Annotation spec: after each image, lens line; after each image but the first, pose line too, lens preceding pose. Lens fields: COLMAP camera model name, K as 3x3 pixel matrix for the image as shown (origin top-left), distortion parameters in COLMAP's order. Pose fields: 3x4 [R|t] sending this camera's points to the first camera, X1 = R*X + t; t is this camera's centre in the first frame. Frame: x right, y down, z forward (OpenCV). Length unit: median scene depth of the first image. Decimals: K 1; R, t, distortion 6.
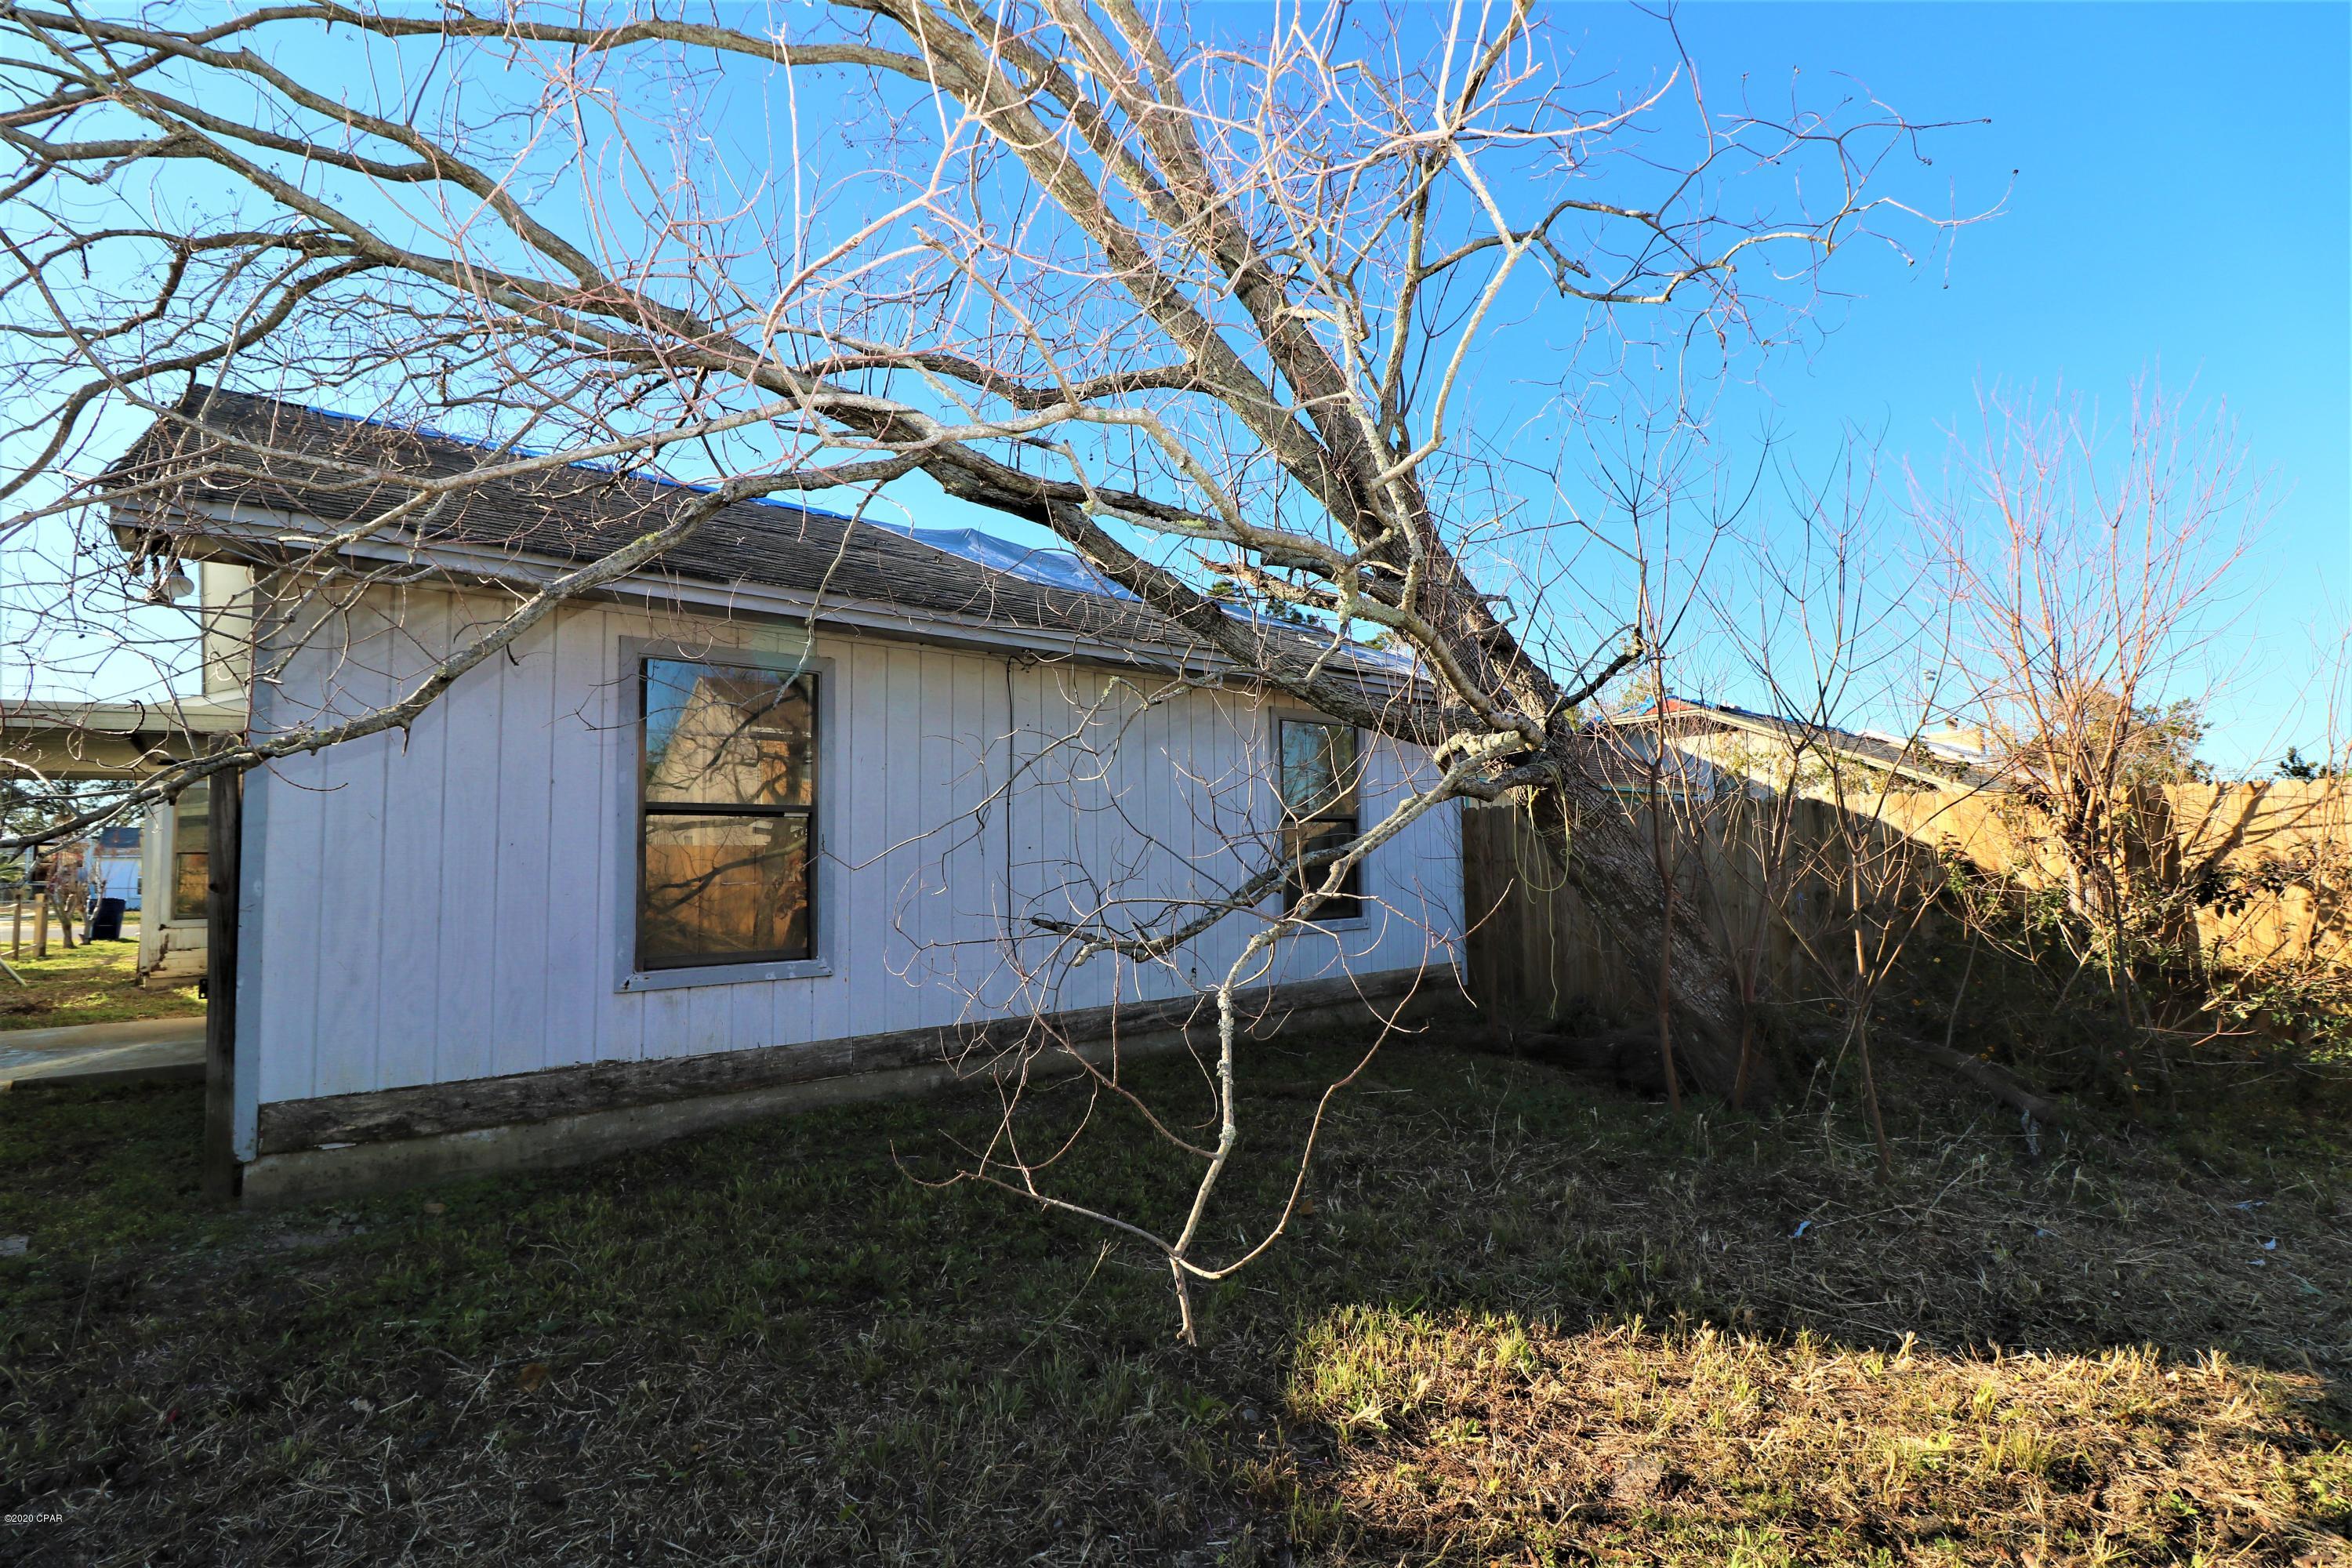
lens RADIAL K [[1096.5, 0, 1176.0], [0, 1096.5, 784.0], [0, 0, 1]] dist [-0.028317, -0.000311]
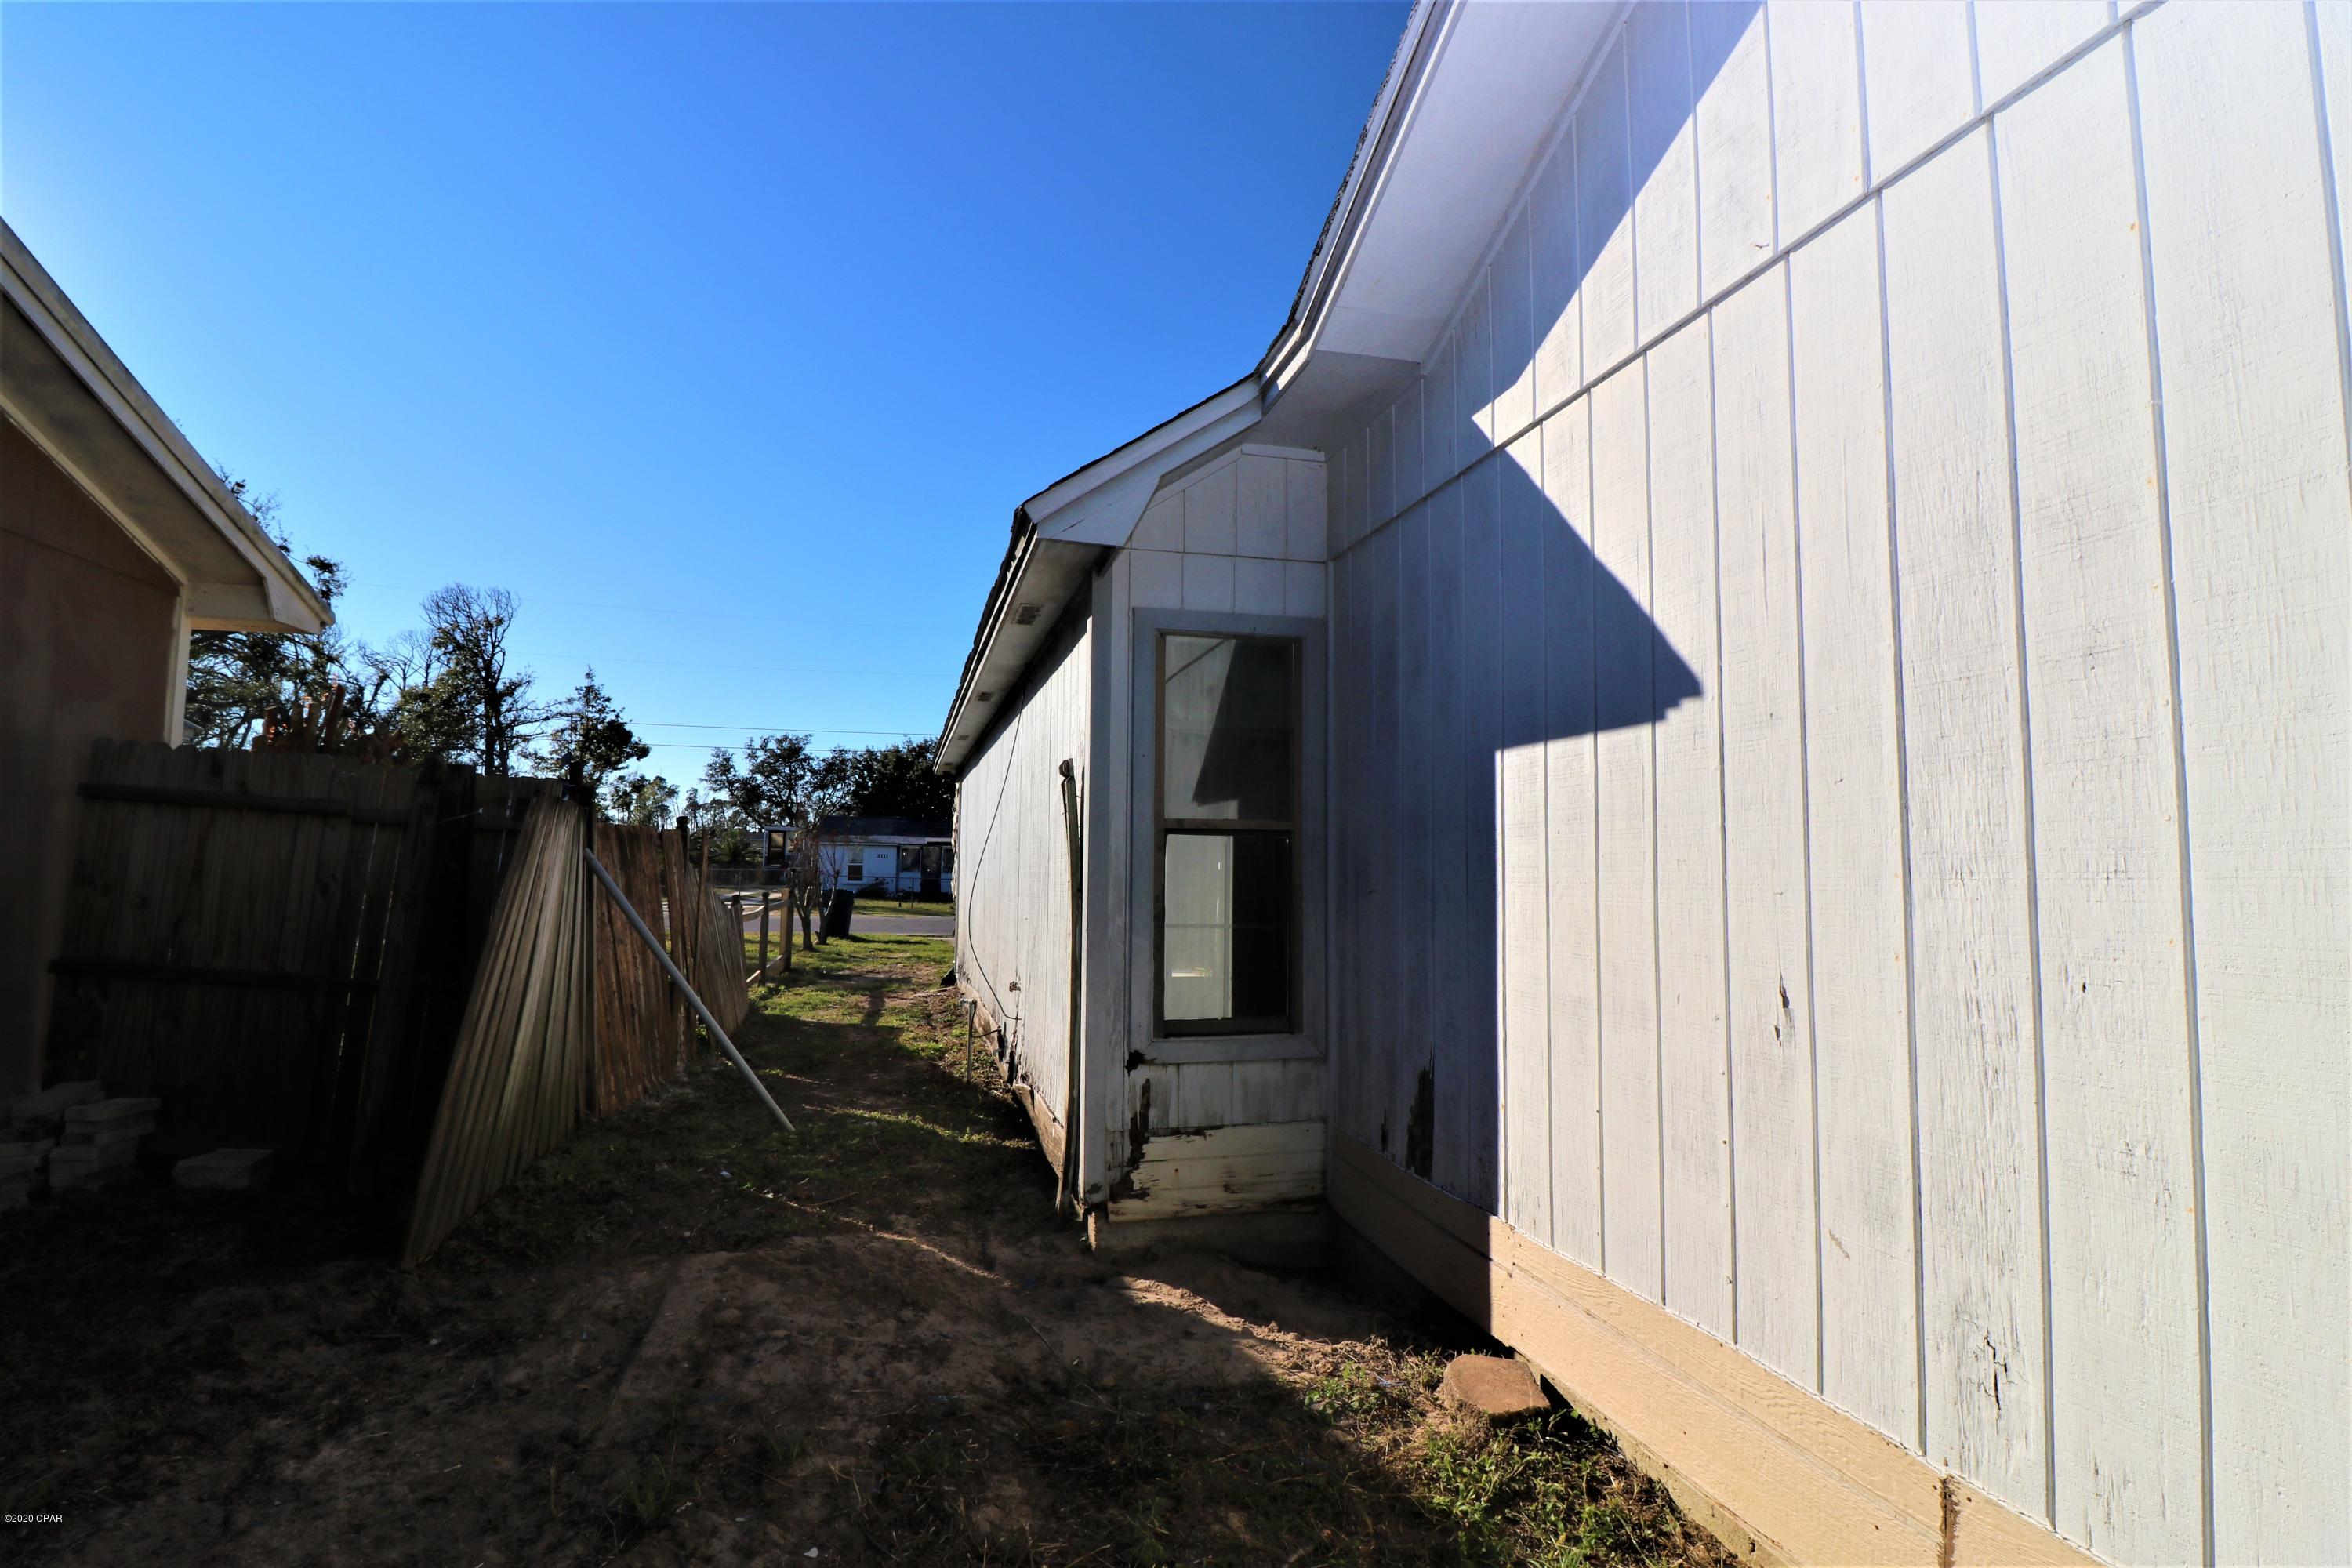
lens RADIAL K [[1096.5, 0, 1176.0], [0, 1096.5, 784.0], [0, 0, 1]] dist [-0.028317, -0.000311]
pose [[0.895226, -0.009728, -0.445506, -0.397672], [0.011768, 0.999929, 0.001813, 0.025844], [0.445457, -0.006865, 0.895277, 0.358440]]
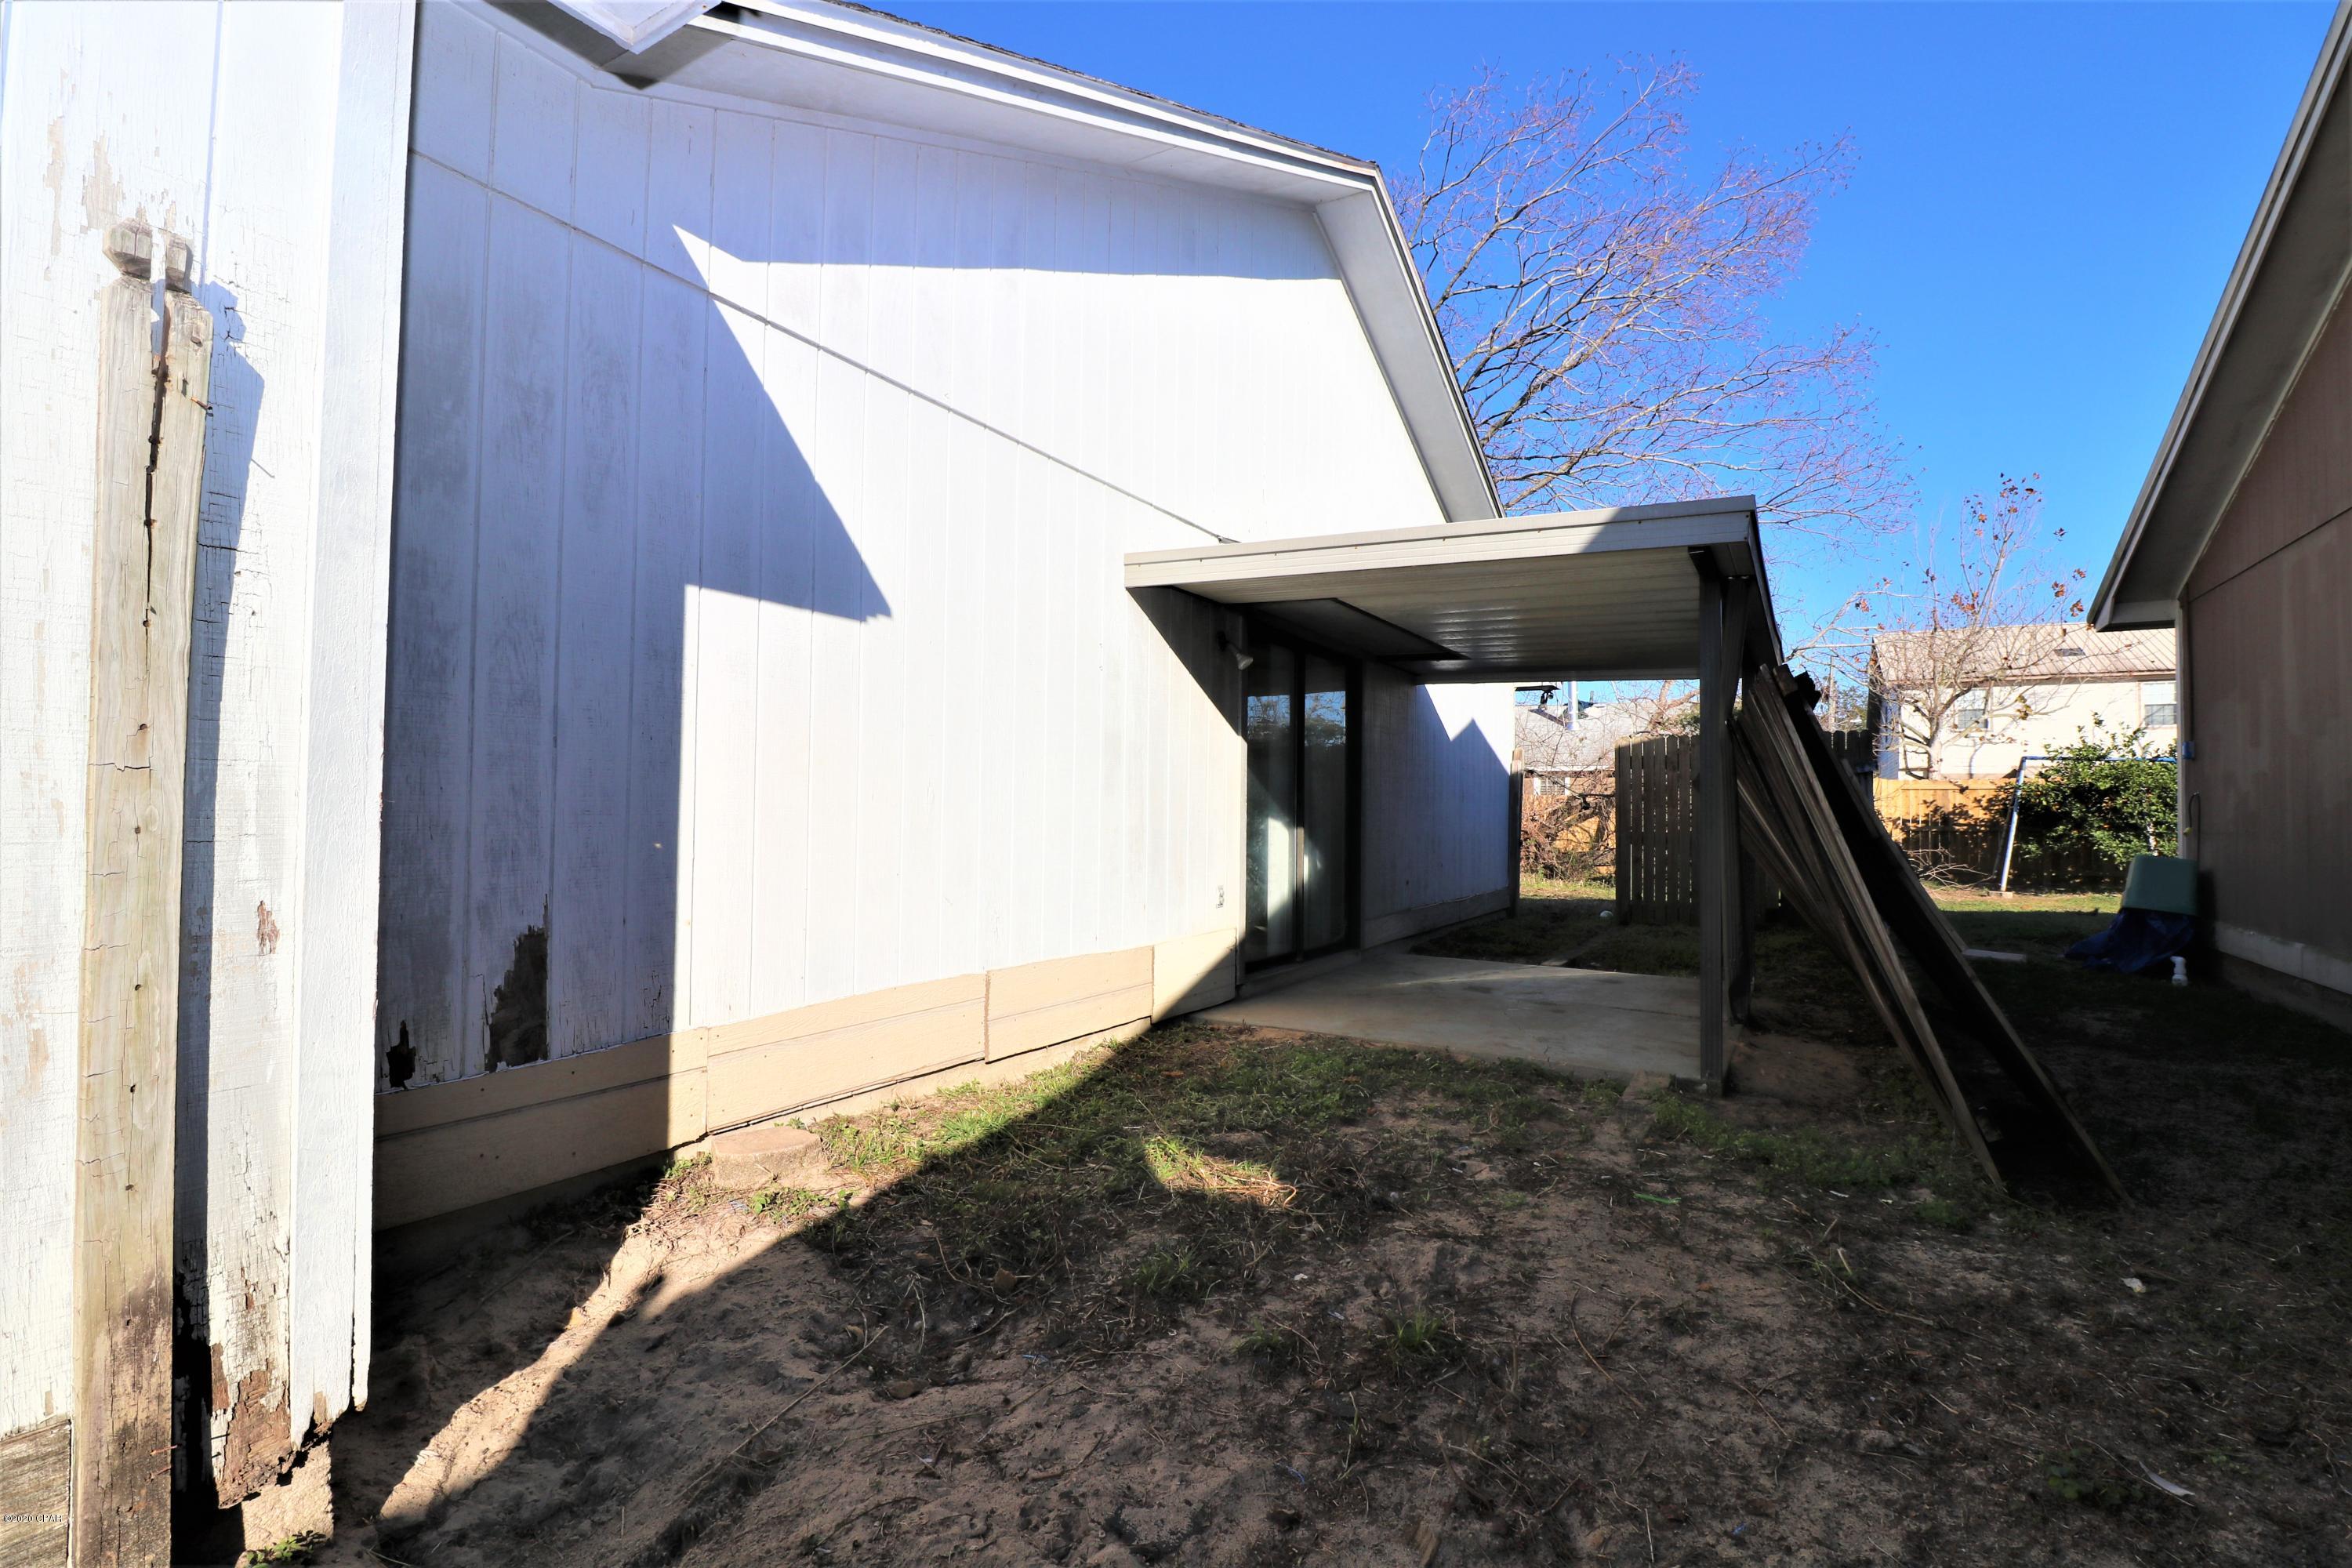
lens RADIAL K [[1096.5, 0, 1176.0], [0, 1096.5, 784.0], [0, 0, 1]] dist [-0.028317, -0.000311]
pose [[-0.355617, 0.019996, 0.934418, -0.573999], [-0.095565, 0.993753, -0.057635, 0.049907], [-0.929733, -0.109794, -0.351484, 0.486359]]
